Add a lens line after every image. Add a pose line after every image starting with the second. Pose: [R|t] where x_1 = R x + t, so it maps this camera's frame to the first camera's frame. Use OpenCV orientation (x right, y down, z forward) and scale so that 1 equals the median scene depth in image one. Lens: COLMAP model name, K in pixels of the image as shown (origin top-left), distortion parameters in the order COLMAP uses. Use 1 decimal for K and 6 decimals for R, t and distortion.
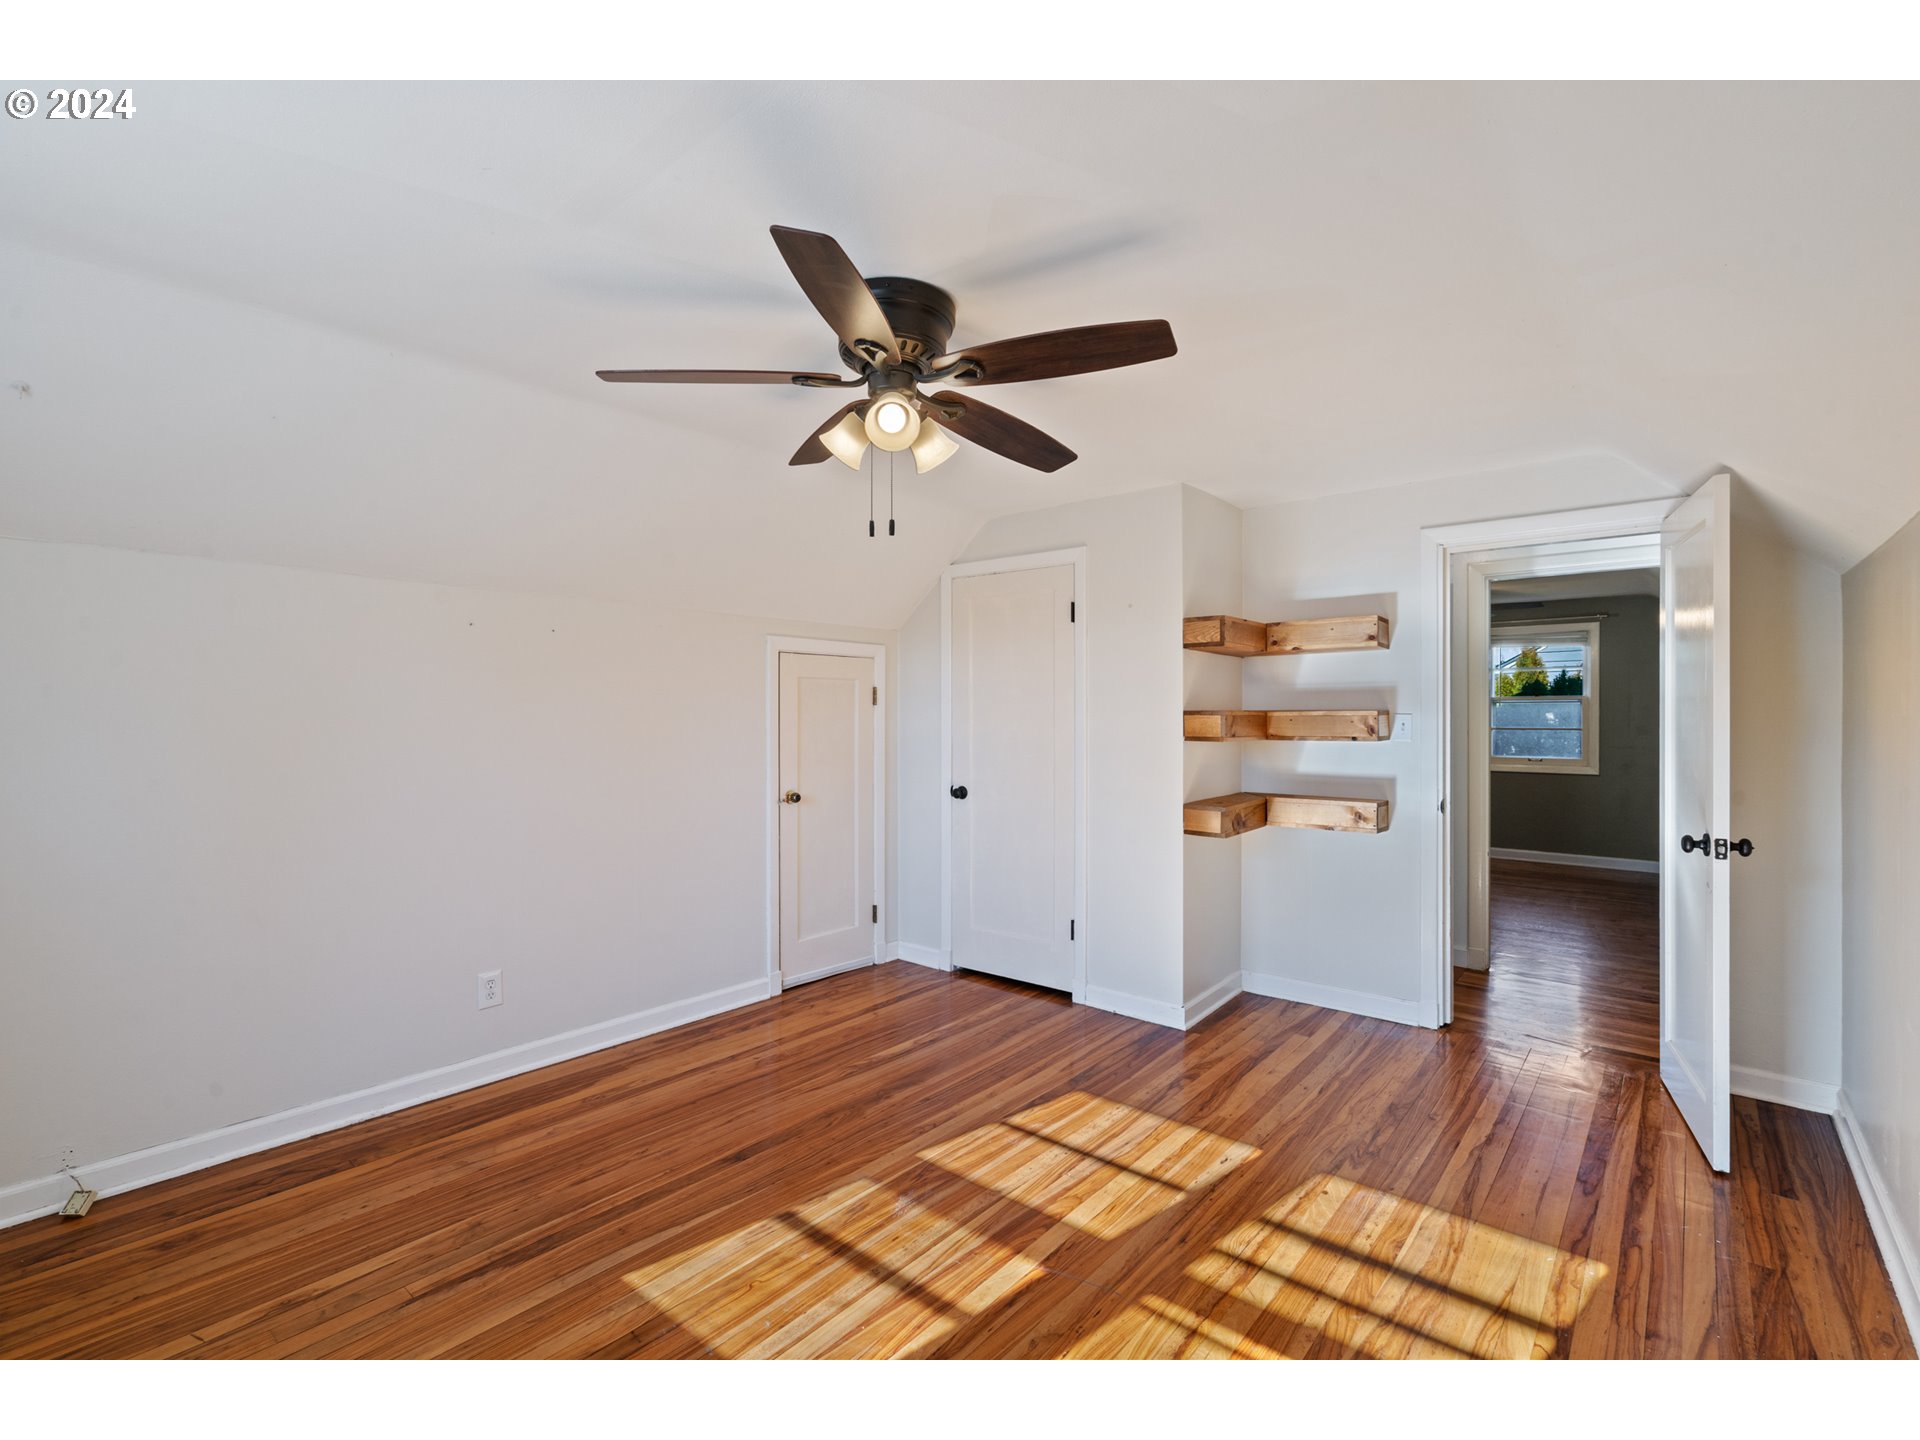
lens RADIAL K [[876.0, 0, 948.4], [0, 876.0, 725.4], [0, 0, 1]] dist [-0.004430, 0.000014]
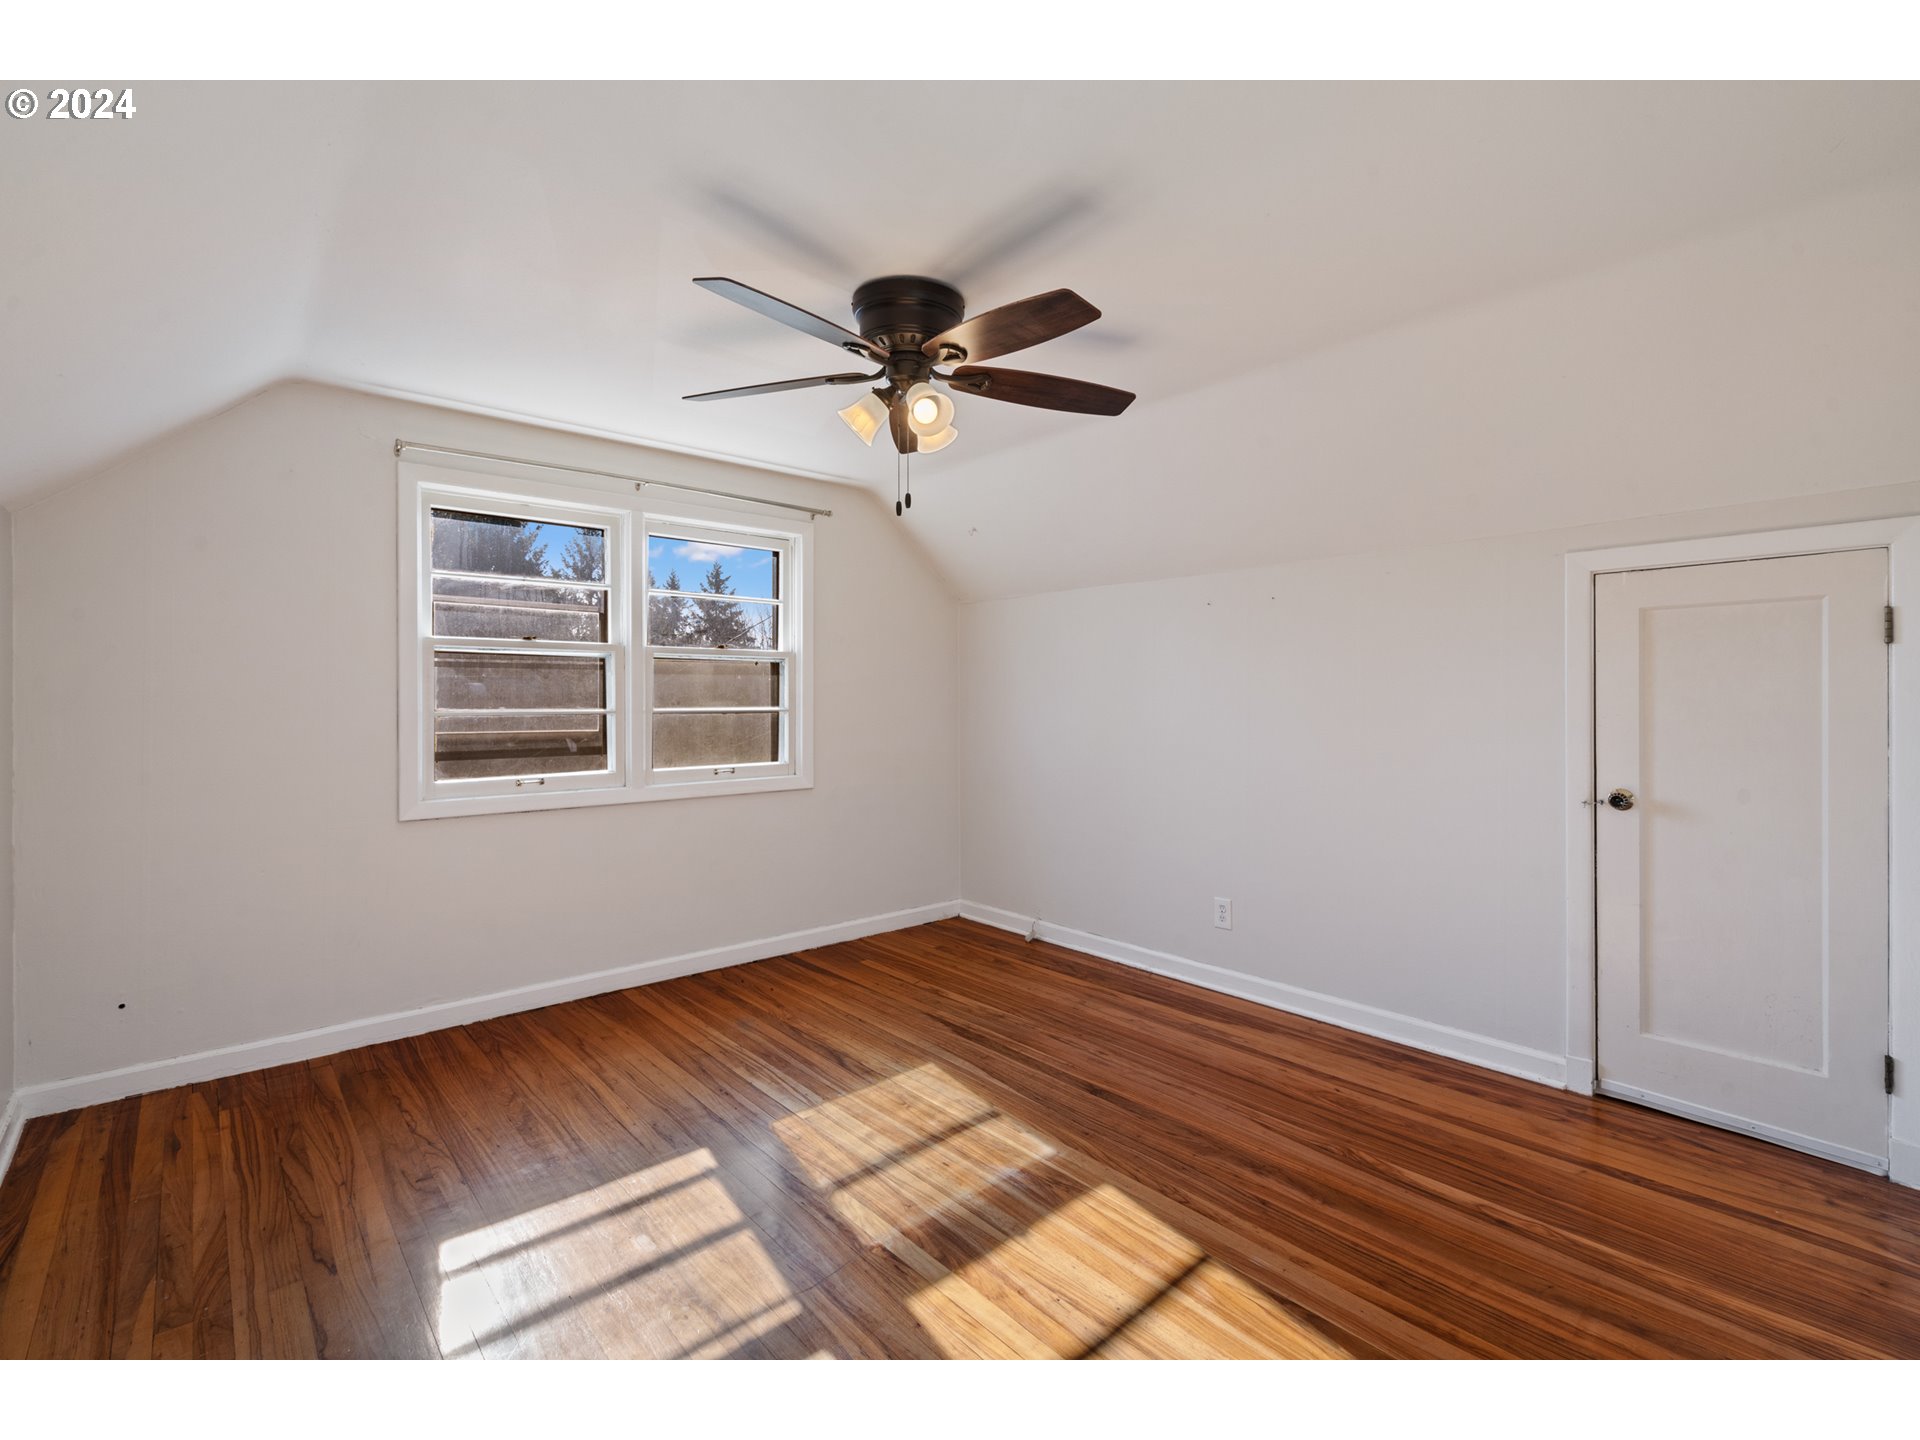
lens RADIAL K [[876.0, 0, 953.8], [0, 876.0, 713.9], [0, 0, 1]] dist [-0.004430, 0.000014]
pose [[-0.154418, 0.017173, -0.987856, 0.705445], [-0.007598, 0.999799, 0.018569, 0.015947], [0.987976, 0.010374, -0.154256, 0.844480]]
